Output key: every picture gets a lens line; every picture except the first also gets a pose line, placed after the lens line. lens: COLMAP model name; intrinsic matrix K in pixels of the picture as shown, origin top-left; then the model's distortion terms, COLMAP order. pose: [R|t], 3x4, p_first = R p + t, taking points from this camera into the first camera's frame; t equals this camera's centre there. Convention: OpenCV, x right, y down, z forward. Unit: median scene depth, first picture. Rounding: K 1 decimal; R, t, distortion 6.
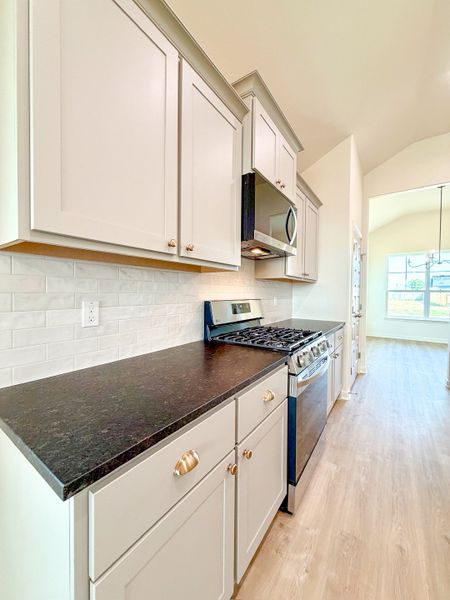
lens RADIAL K [[237.1, 0, 225.0], [0, 237.1, 300.0], [0, 0, 1]] dist [-0.000319, 0.000135]
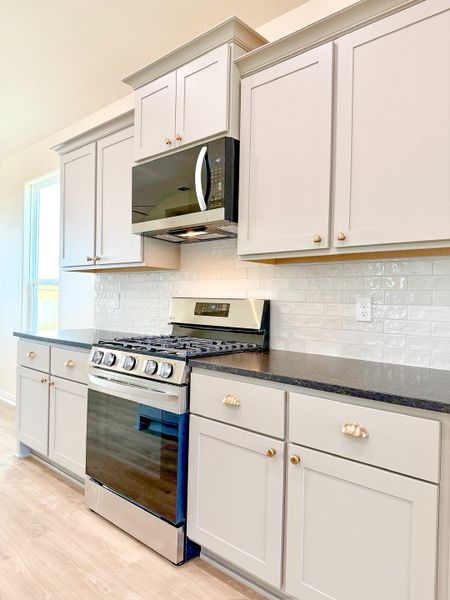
lens RADIAL K [[427.0, 0, 225.0], [0, 427.0, 300.0], [0, 0, 1]] dist [0.004216, -0.001669]
pose [[-0.119944, -0.006353, -0.992760, 1.695177], [-0.047677, 0.998863, -0.000632, 0.006260], [0.991635, 0.047256, -0.120110, 1.474076]]
